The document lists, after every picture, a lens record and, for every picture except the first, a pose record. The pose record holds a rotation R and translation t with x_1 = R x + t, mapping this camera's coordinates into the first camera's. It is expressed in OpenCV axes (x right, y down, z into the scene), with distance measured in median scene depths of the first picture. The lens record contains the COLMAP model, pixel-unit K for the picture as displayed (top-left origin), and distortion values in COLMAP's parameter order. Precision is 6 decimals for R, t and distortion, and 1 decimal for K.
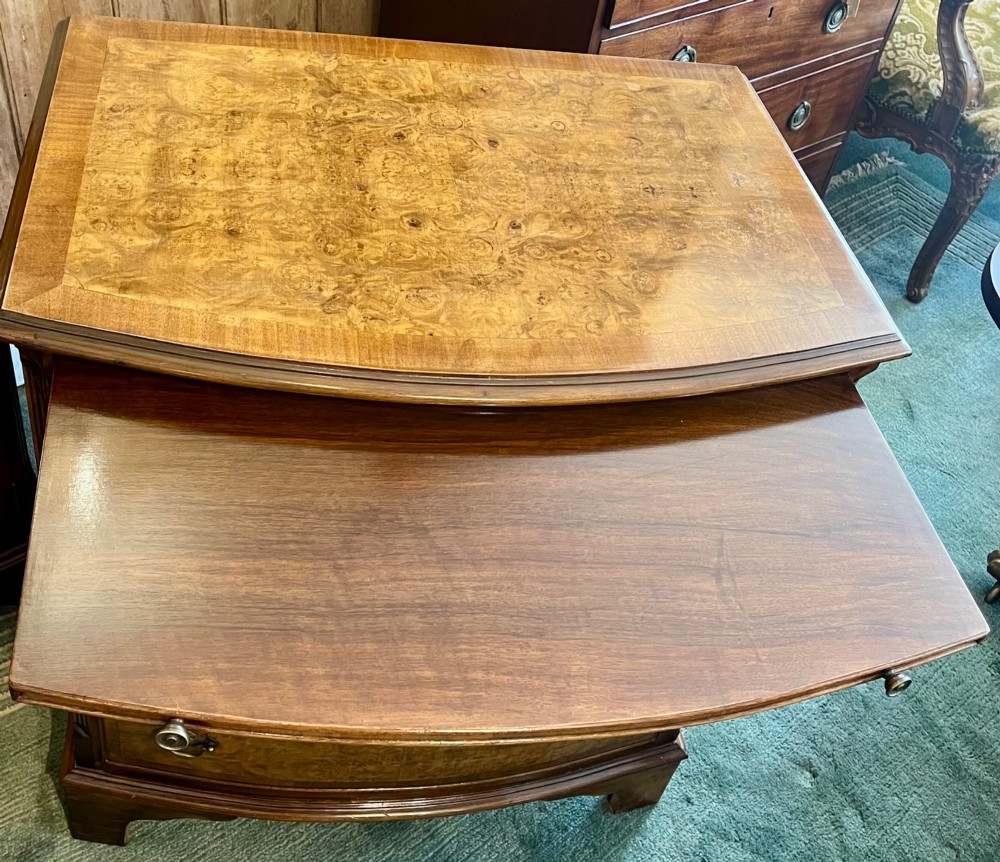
lens RADIAL K [[1117.3, 0, 462.6], [0, 1117.3, 353.9], [0, 0, 1]] dist [0.108969, -0.173054]
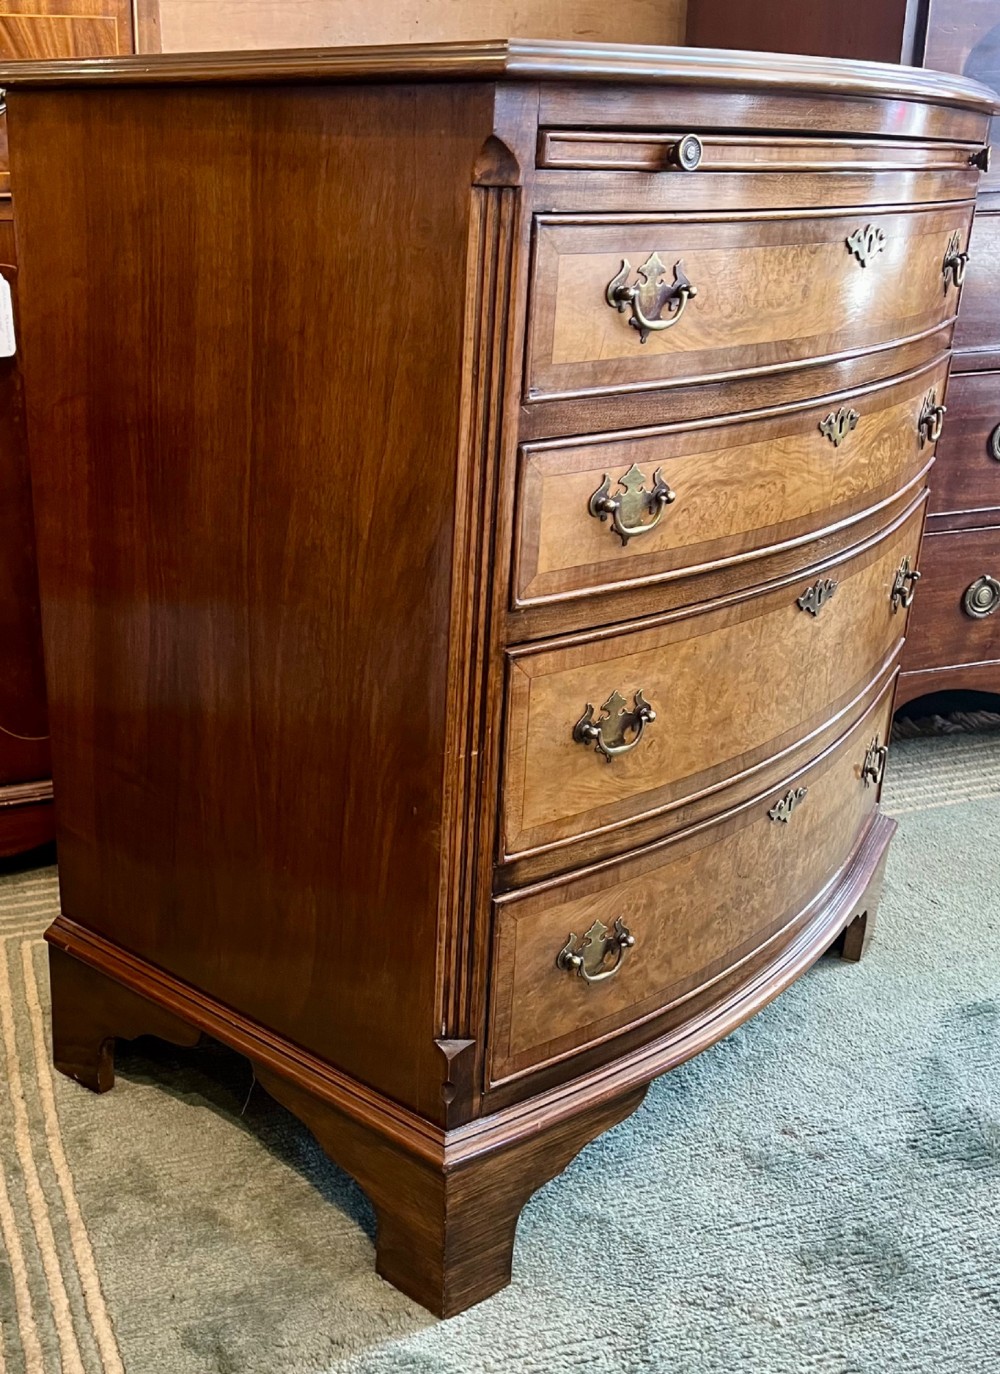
lens RADIAL K [[1384.2, 0, 321.1], [0, 1384.2, 689.5], [0, 0, 1]] dist [0.084220, -0.149041]
pose [[0.765498, -0.357533, 0.534961, -0.858348], [0.509582, 0.844497, -0.164775, 0.301644], [-0.392861, 0.398742, 0.828653, 0.366258]]
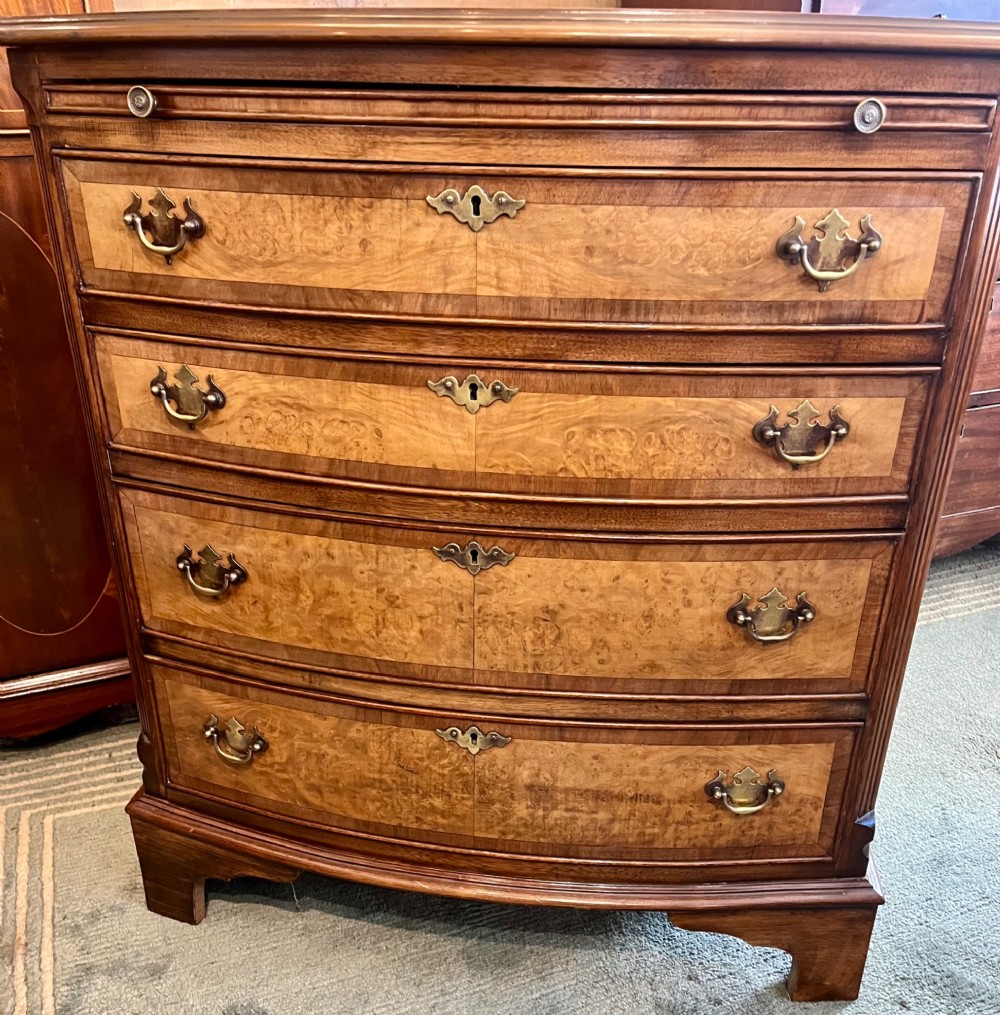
lens RADIAL K [[1008.6, 0, 499.9], [0, 1008.6, 617.8], [0, 0, 1]] dist [0.029499, -0.014230]
pose [[0.950713, 0.003922, -0.310048, 0.220594], [-0.090057, 0.960310, -0.263997, 0.501410], [0.296707, 0.278907, 0.913332, 0.363895]]
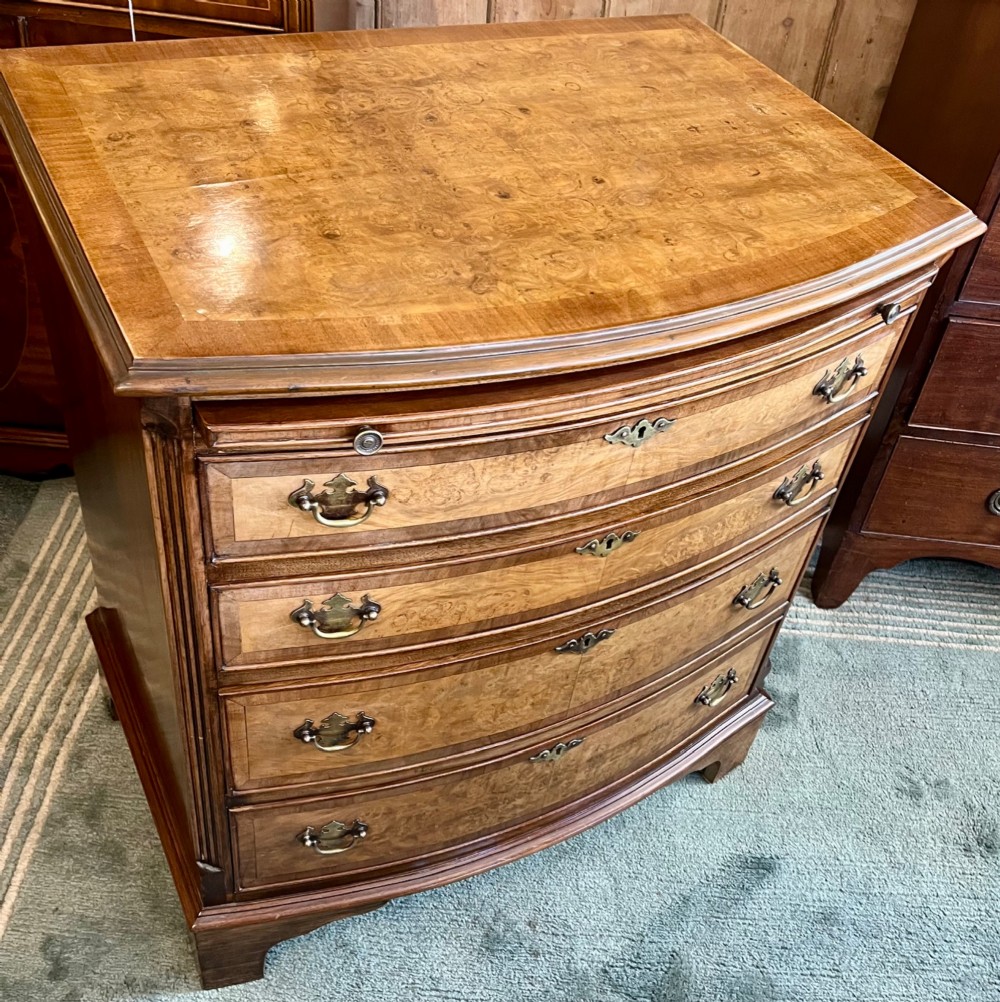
lens RADIAL K [[1107.9, 0, 540.6], [0, 1107.9, 498.6], [0, 0, 1]] dist [0.107580, -0.225031]
pose [[0.934919, -0.255803, 0.245951, -0.273629], [0.242063, 0.966522, 0.085097, 0.047390], [-0.259485, -0.020023, 0.965539, 0.097863]]
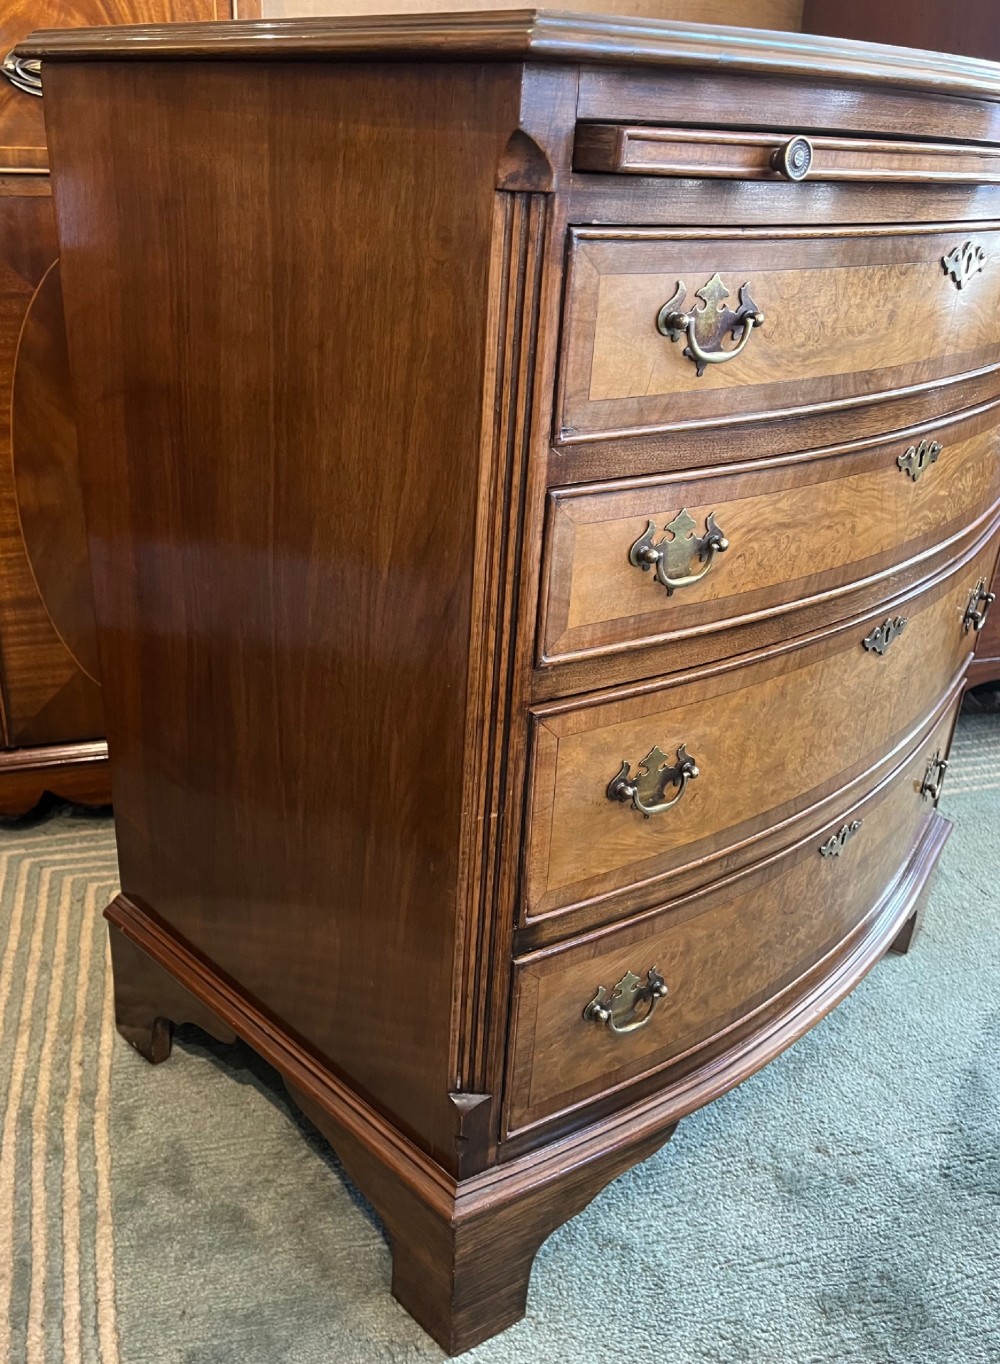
lens RADIAL K [[1132.6, 0, 443.9], [0, 1132.6, 654.3], [0, 0, 1]] dist [0.080934, -0.123377]
pose [[0.798144, -0.352585, 0.488518, -0.653785], [0.465954, 0.875273, -0.129556, 0.234422], [-0.381907, 0.331031, 0.862882, 0.474304]]
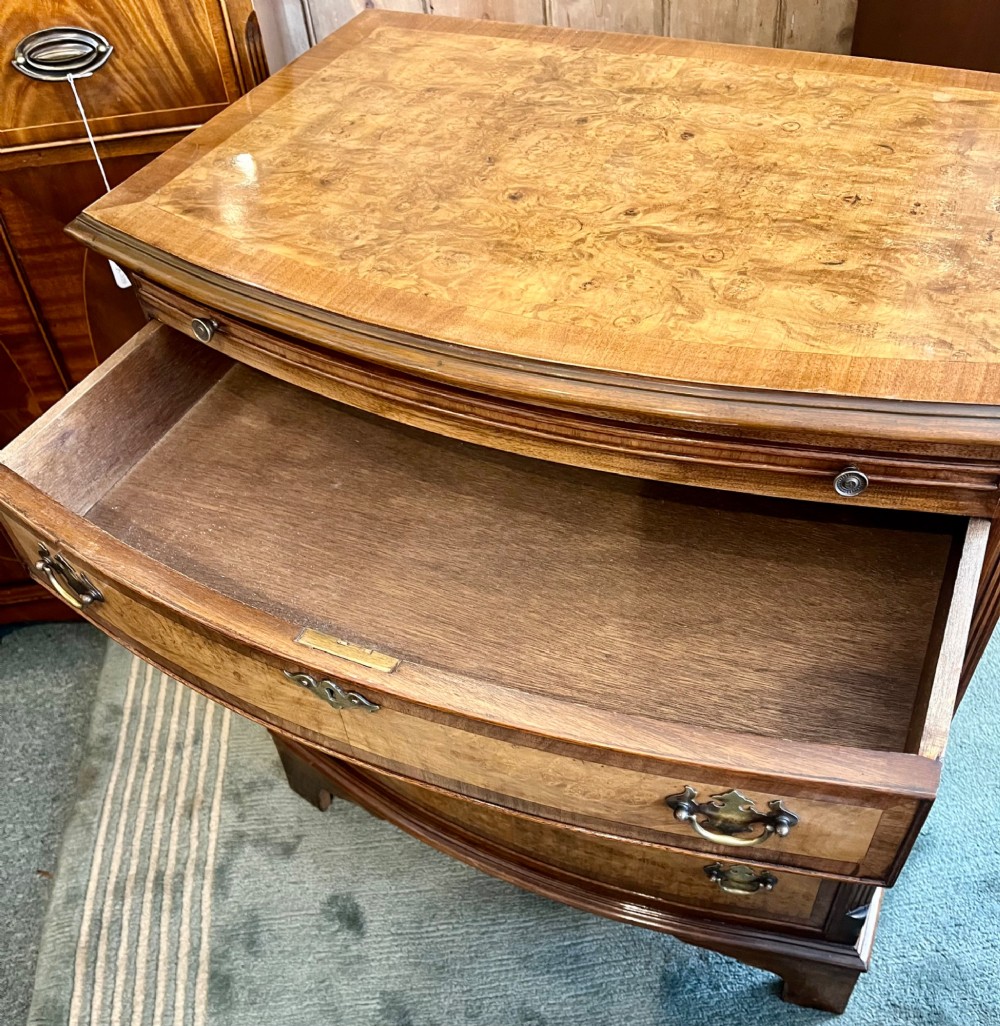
lens RADIAL K [[1013.7, 0, 497.2], [0, 1013.7, 571.2], [0, 0, 1]] dist [0.033442, -0.025388]
pose [[0.822395, 0.247725, -0.512151, 0.382159], [-0.225169, 0.968442, 0.106861, 0.075614], [0.522461, 0.027438, 0.852222, 0.297827]]
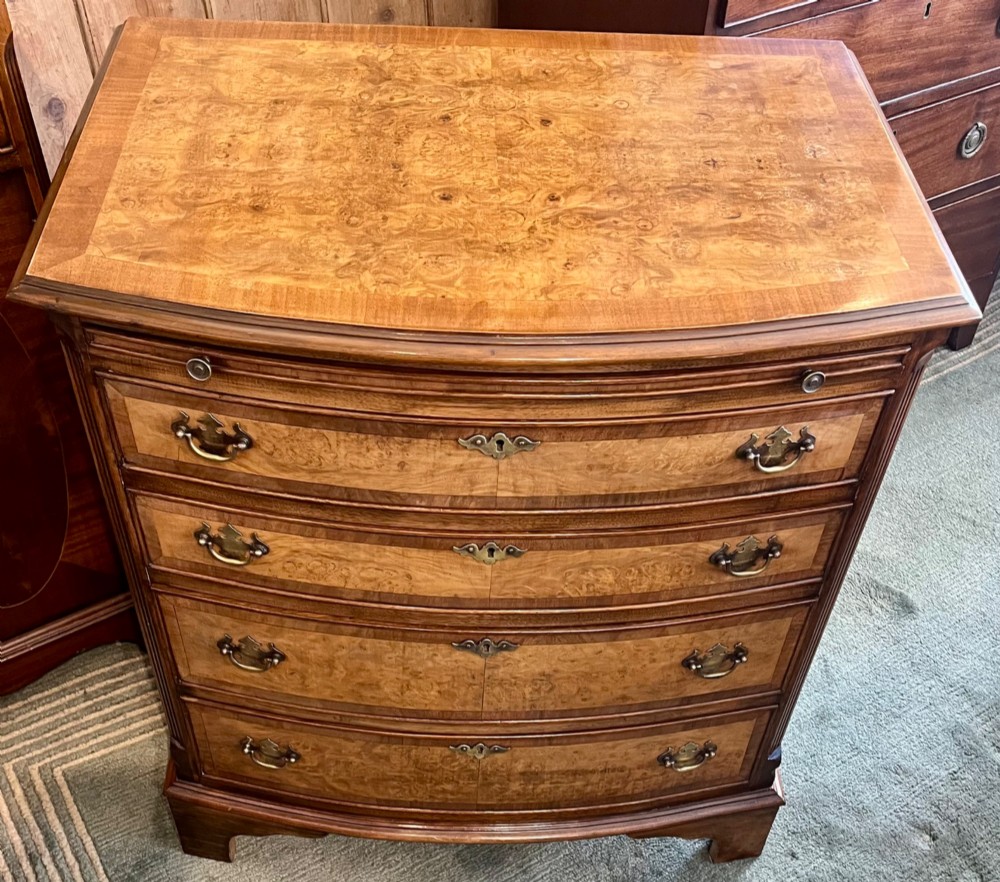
lens RADIAL K [[1180.7, 0, 490.9], [0, 1180.7, 620.7], [0, 0, 1]] dist [0.044057, -0.028615]
pose [[0.987639, 0.008951, -0.156490, 0.143659], [0.006494, 0.995174, 0.097908, 0.132302], [0.156611, -0.097714, 0.982815, -0.029683]]
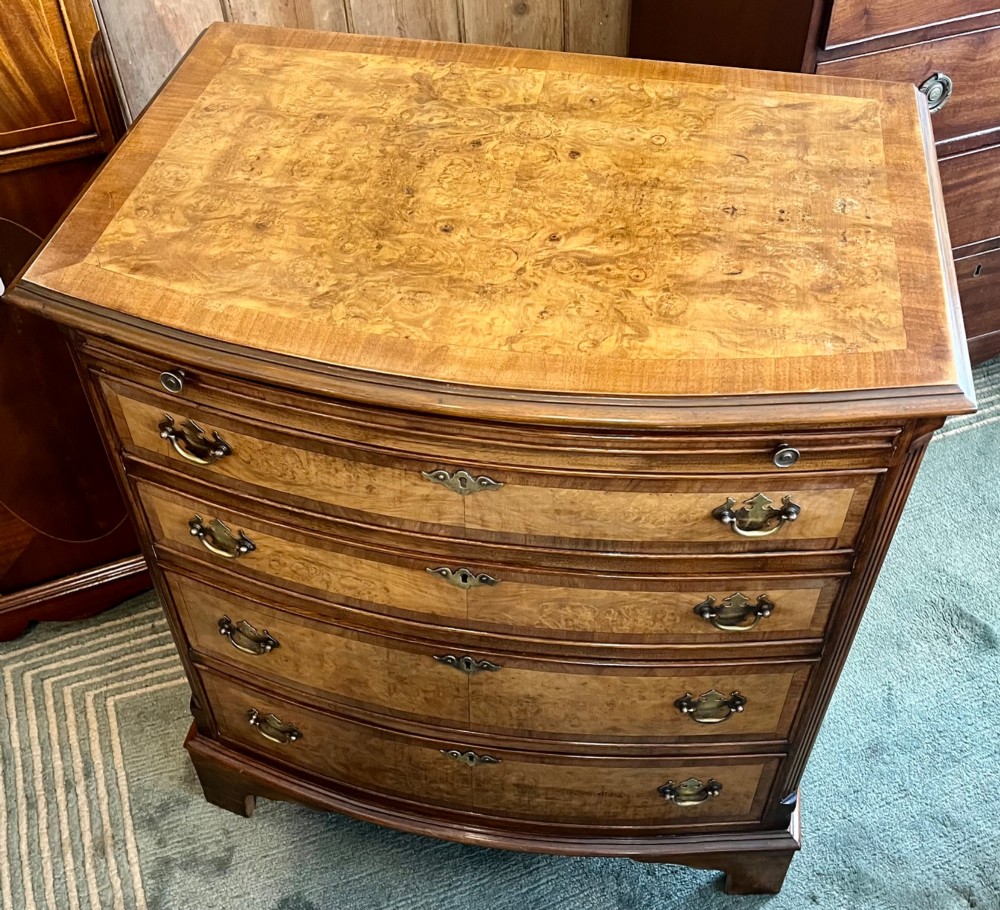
lens RADIAL K [[1128.7, 0, 524.2], [0, 1128.7, 479.5], [0, 0, 1]] dist [0.082005, -0.157663]
pose [[0.948980, 0.110924, -0.295182, 0.302056], [-0.097268, 0.993412, 0.060598, 0.029340], [0.299959, -0.028795, 0.953517, 0.073751]]
